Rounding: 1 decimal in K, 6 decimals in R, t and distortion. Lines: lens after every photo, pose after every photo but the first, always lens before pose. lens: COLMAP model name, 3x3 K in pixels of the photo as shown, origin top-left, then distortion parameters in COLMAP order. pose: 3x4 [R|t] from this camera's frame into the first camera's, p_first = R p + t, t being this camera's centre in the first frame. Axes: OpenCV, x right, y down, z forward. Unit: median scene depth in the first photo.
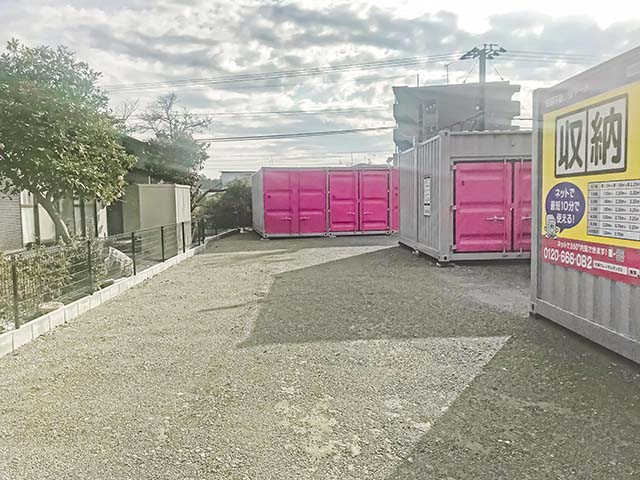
lens RADIAL K [[518.5, 0, 331.1], [0, 518.5, 240.5], [0, 0, 1]] dist [0.012302, 0.001585]
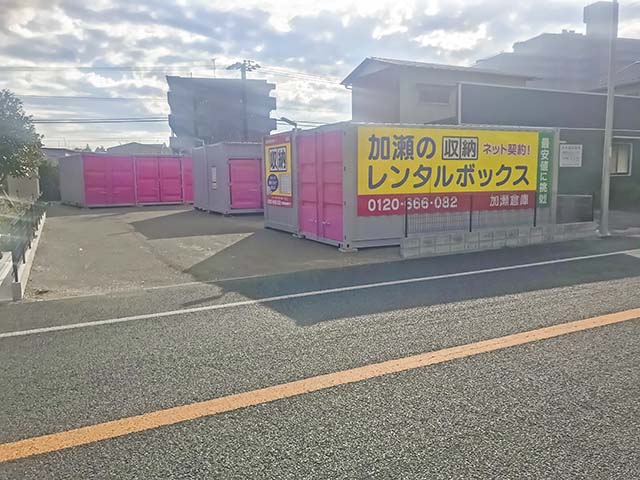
lens RADIAL K [[510.6, 0, 320.0], [0, 510.6, 240.0], [0, 0, 1]] dist [0.091774, -0.001901]
pose [[0.915511, -0.050315, 0.399133, -0.113796], [0.033004, 0.998197, 0.050131, 0.029726], [-0.400936, -0.032722, 0.915521, -0.436532]]
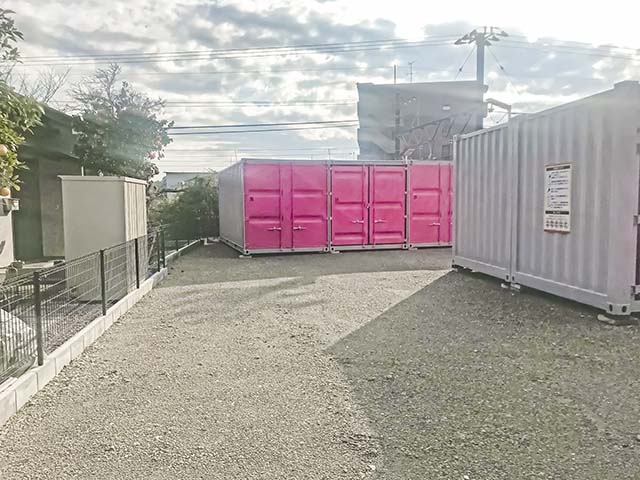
lens RADIAL K [[510.6, 0, 320.0], [0, 510.6, 240.0], [0, 0, 1]] dist [0.091774, -0.001901]
pose [[0.995704, -0.000427, 0.092591, -0.089511], [0.001044, 0.999978, -0.006621, -0.020869], [-0.092587, 0.006689, 0.995682, 0.263247]]
